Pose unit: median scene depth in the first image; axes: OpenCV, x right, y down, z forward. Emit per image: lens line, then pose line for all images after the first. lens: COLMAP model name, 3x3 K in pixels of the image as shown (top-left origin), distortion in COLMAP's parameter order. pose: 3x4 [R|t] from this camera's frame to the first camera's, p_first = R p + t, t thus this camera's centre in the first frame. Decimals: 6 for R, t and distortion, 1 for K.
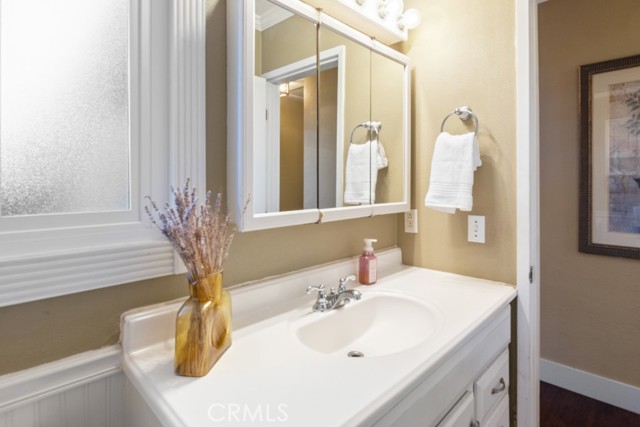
lens RADIAL K [[329.0, 0, 315.3], [0, 329.0, 186.3], [0, 0, 1]] dist [-0.004450, -0.001597]
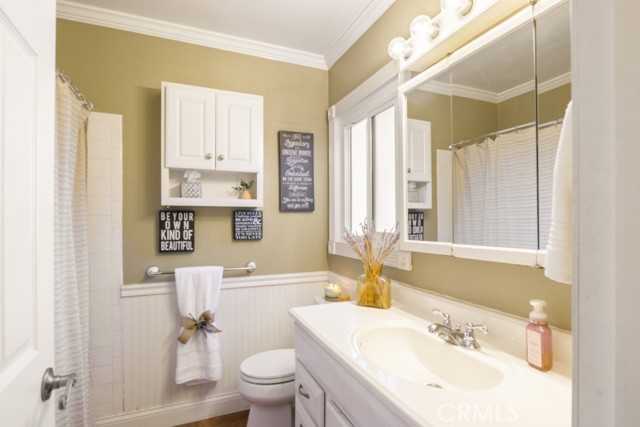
lens RADIAL K [[329.0, 0, 320.3], [0, 329.0, 217.8], [0, 0, 1]] dist [-0.004450, -0.001597]
pose [[-0.384156, -0.004312, -0.923258, 1.156638], [0.012054, 0.999880, -0.009686, -0.006610], [0.923189, -0.014850, -0.384058, 1.034354]]
